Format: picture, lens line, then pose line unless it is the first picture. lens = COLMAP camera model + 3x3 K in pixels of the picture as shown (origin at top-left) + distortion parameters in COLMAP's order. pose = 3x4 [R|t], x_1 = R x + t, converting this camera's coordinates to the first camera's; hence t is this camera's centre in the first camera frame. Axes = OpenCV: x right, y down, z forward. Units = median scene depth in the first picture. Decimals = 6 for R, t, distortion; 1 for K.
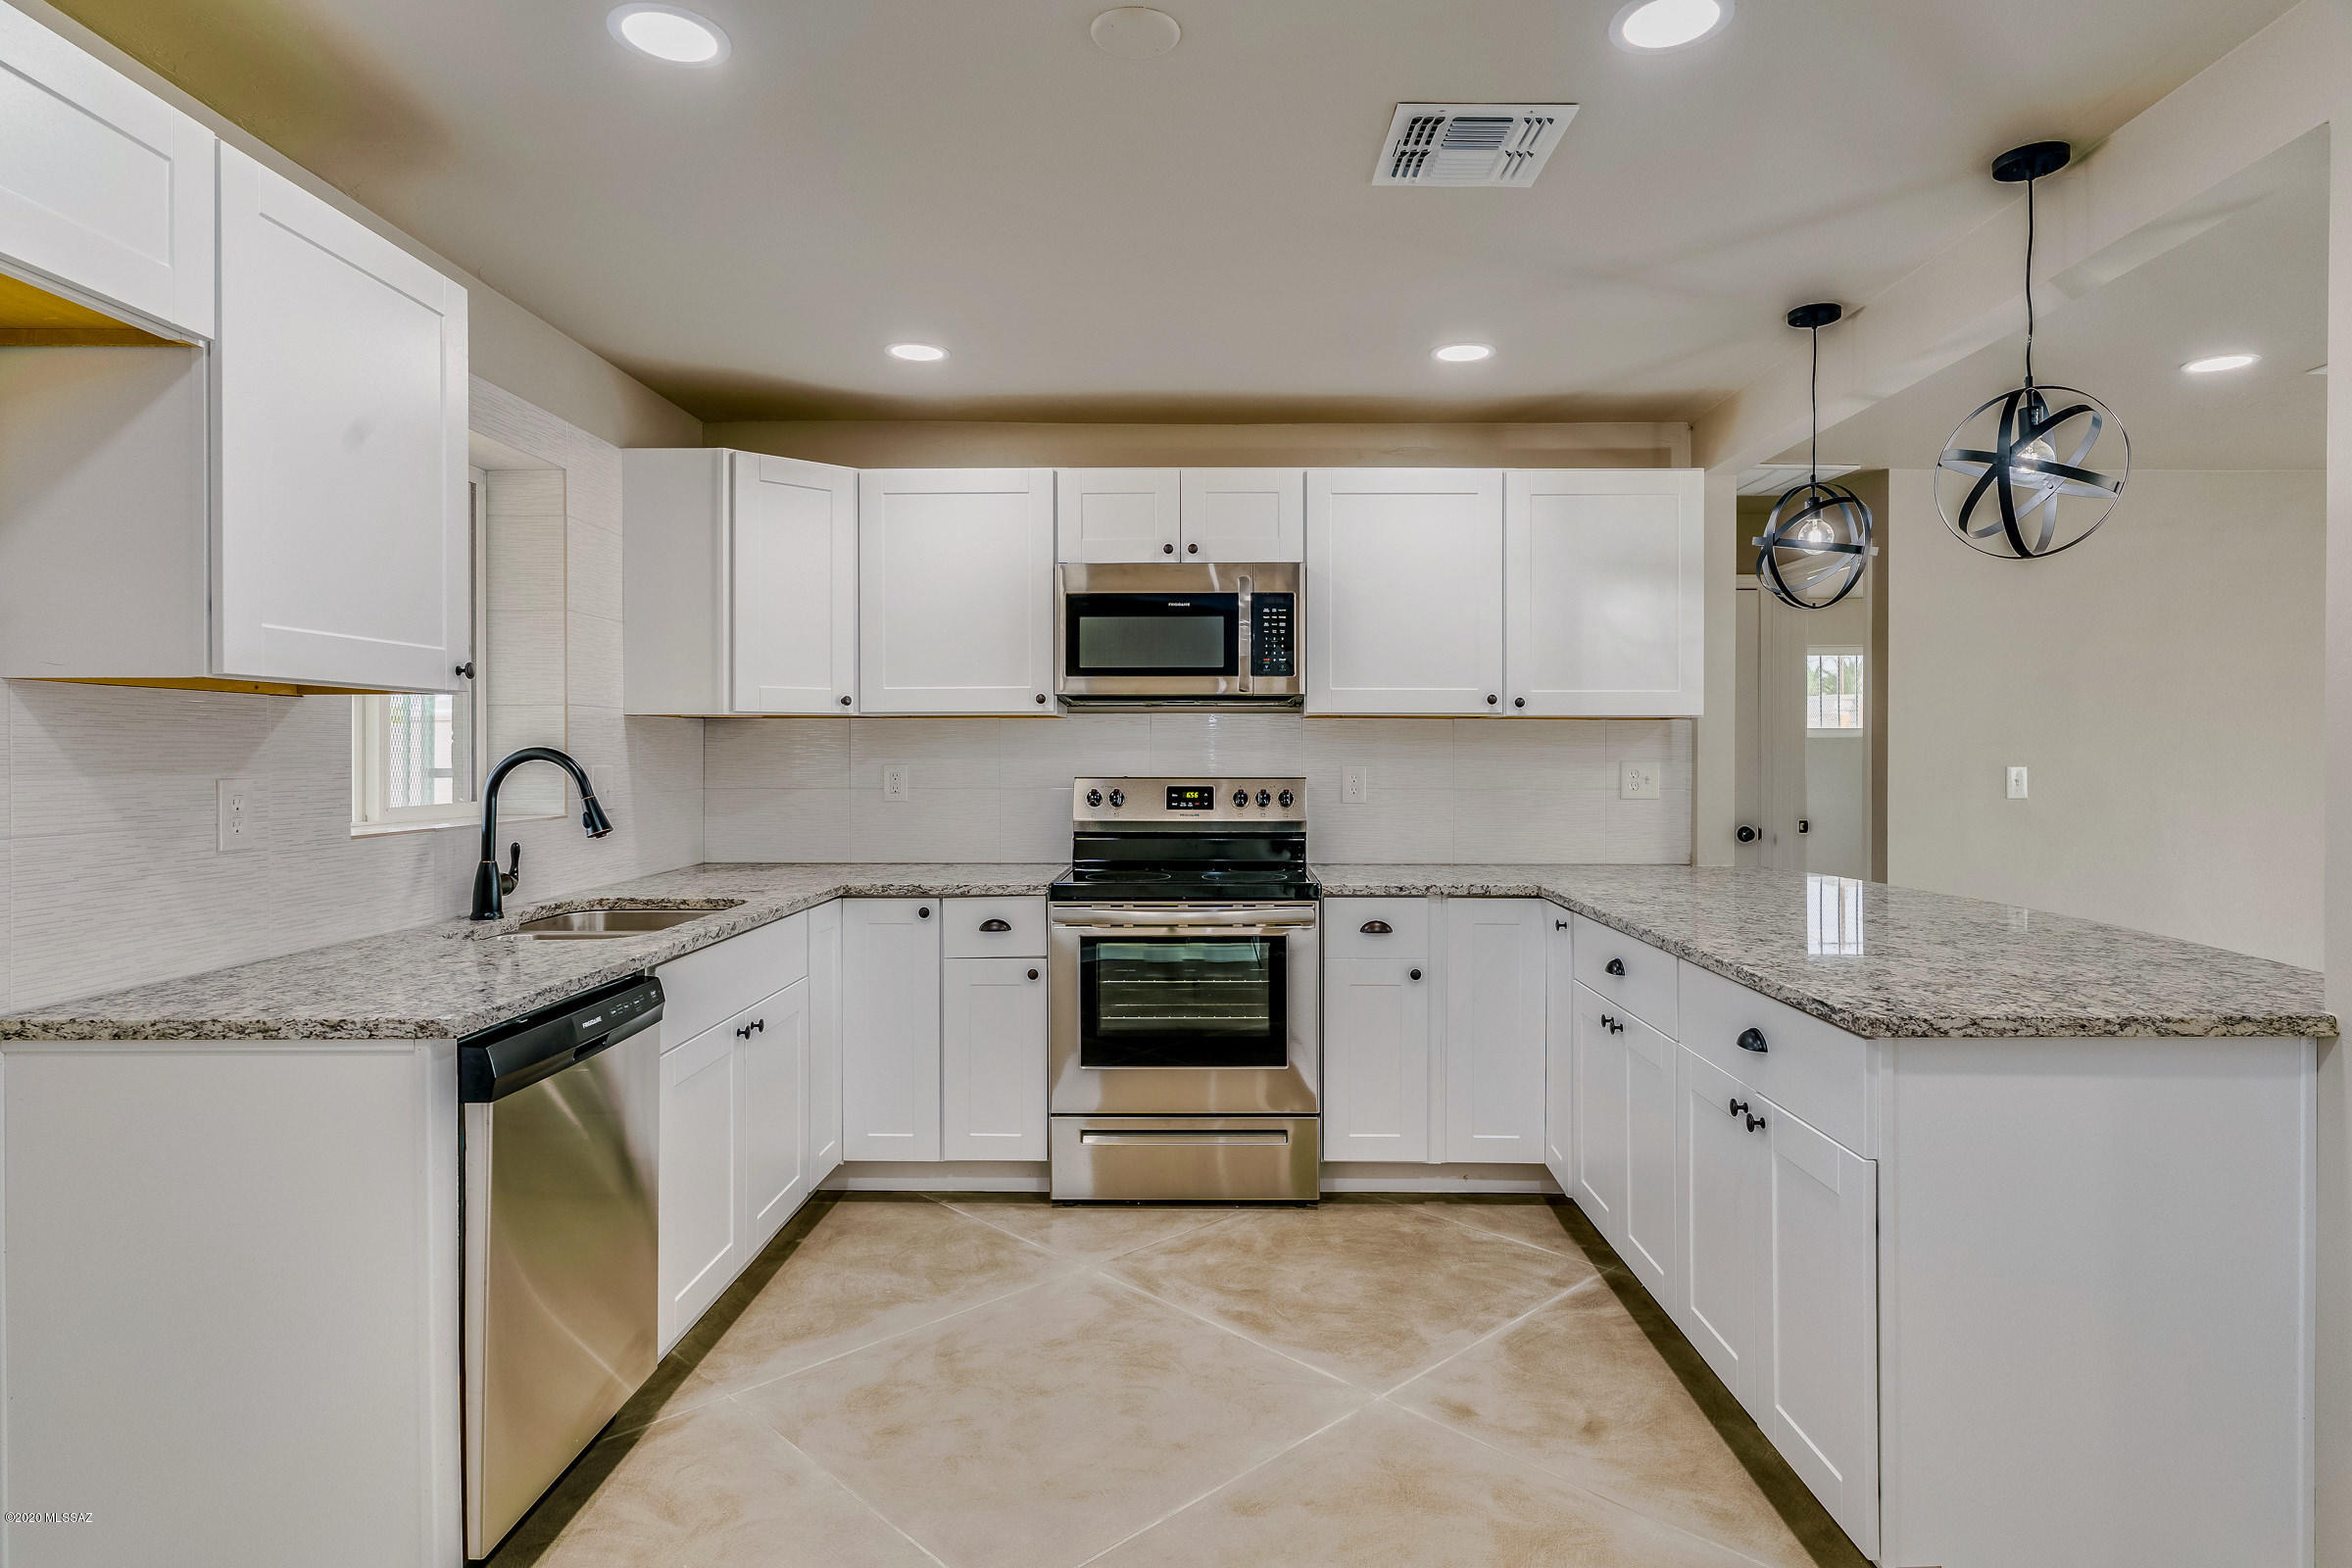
lens RADIAL K [[1302.0, 0, 1195.2], [0, 1302.0, 750.3], [0, 0, 1]] dist [-0.001601, 0.000889]
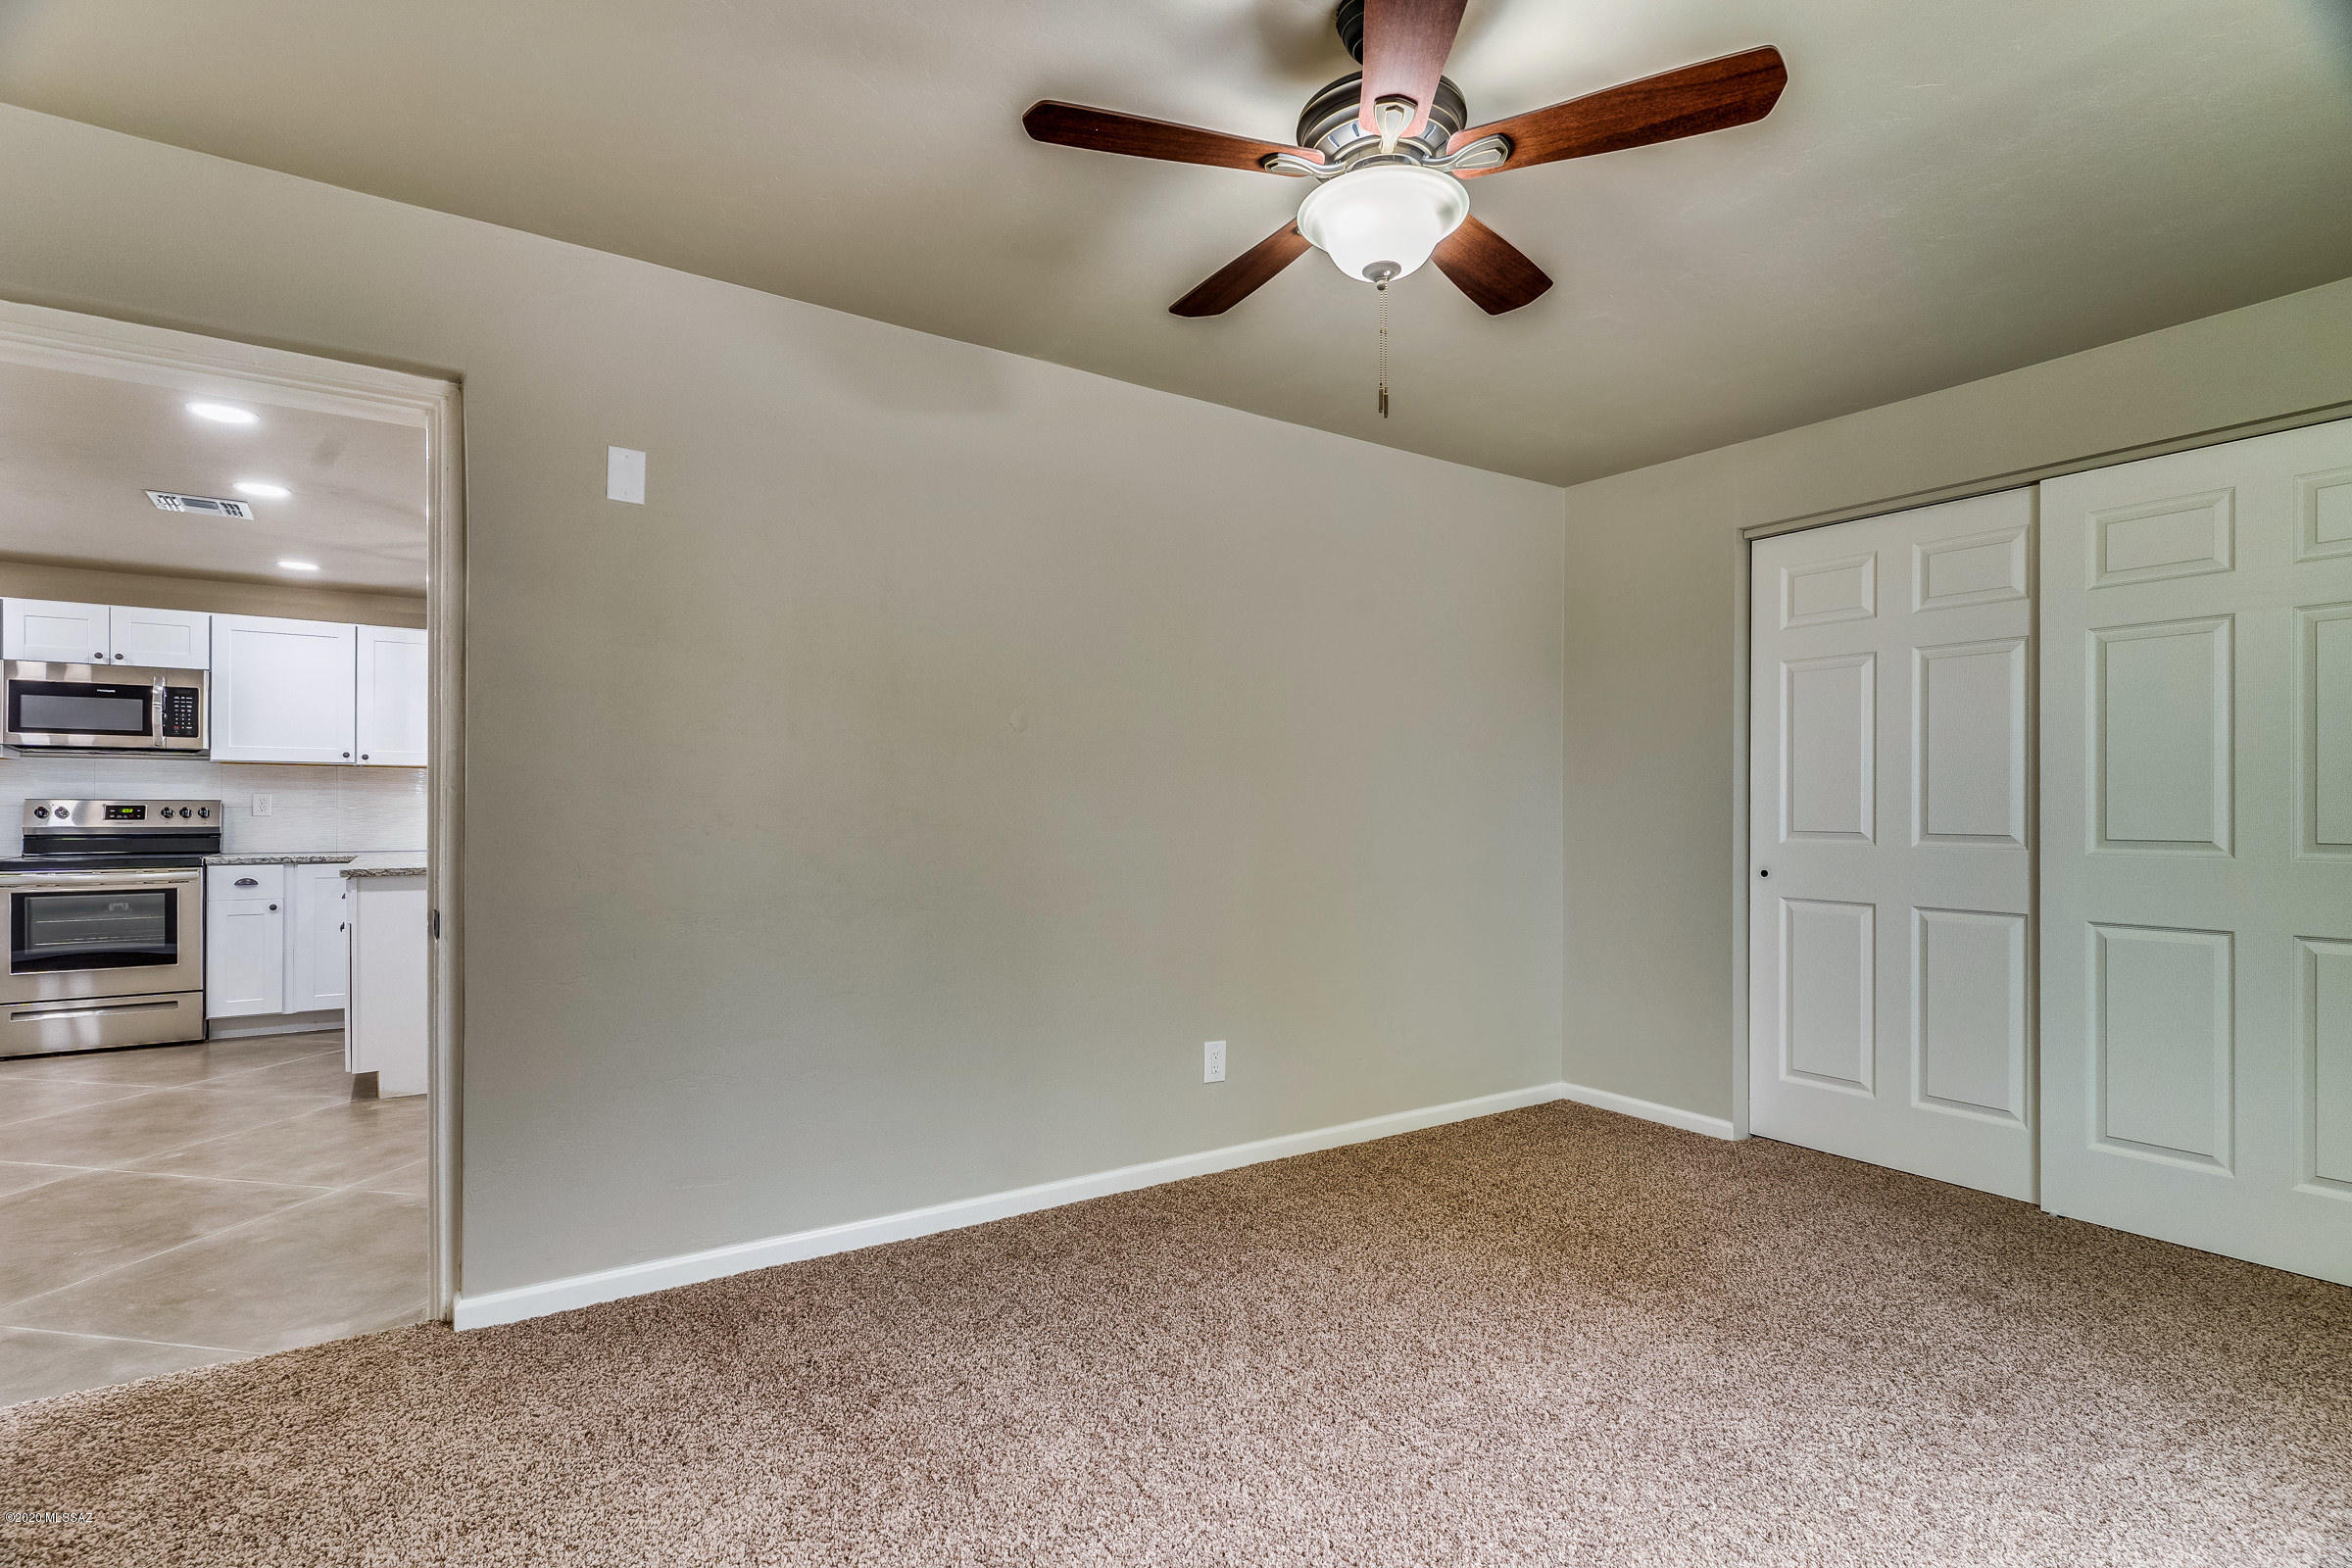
lens RADIAL K [[1152.6, 0, 1174.7], [0, 1152.6, 807.8], [0, 0, 1]] dist [0.001778, 0.000016]
pose [[0.828880, 0.001528, 0.559424, 0.305634], [-0.000578, 0.999998, -0.001874, 0.037510], [-0.559425, 0.001230, 0.828880, -0.993070]]
